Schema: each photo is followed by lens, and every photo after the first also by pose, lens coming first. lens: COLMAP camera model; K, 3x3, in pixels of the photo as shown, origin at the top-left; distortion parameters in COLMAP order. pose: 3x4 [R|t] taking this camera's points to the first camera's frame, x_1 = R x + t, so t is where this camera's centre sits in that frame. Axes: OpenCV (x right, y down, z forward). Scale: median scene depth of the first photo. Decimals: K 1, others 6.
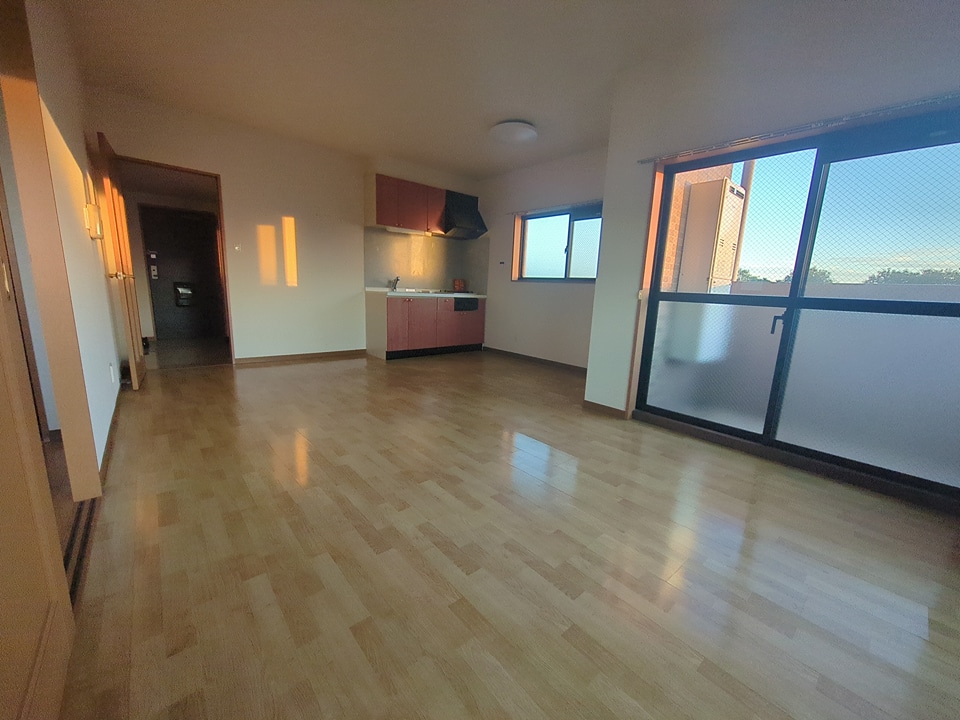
lens RADIAL K [[379.1, 0, 480.0], [0, 379.1, 360.0], [0, 0, 1]] dist [-0.000291, 0.000063]
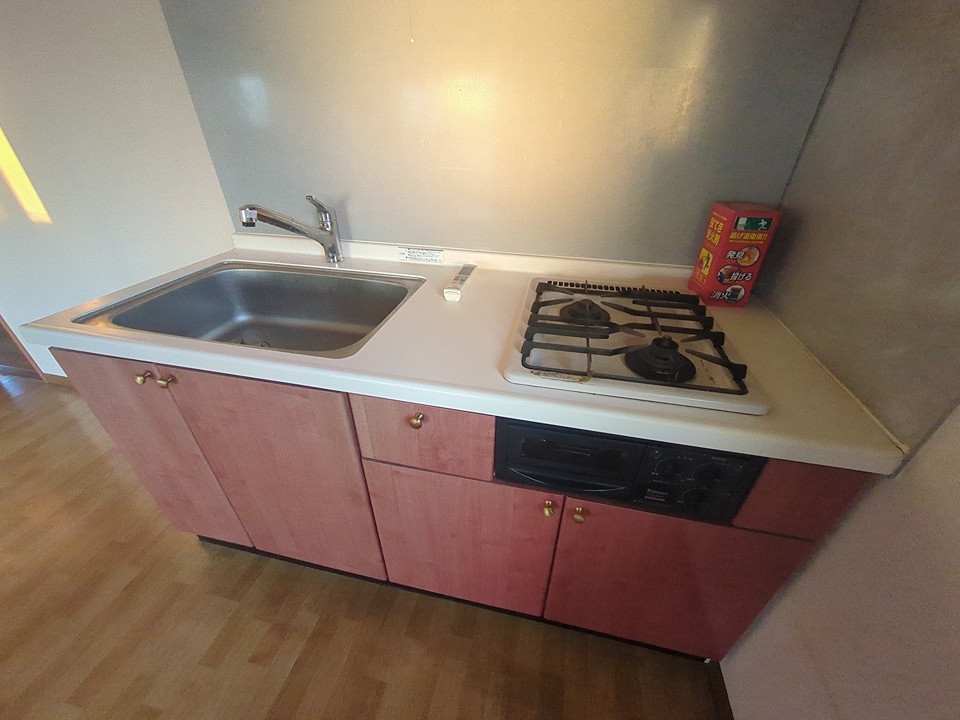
lens RADIAL K [[378.5, 0, 480.0], [0, 378.5, 360.0], [0, 0, 1]] dist [0.003066, 0.000265]
pose [[0.602890, 0.395081, -0.693135, 0.010385], [-0.135676, 0.906896, 0.398912, -0.230932], [0.786204, -0.146459, 0.600361, 0.930075]]
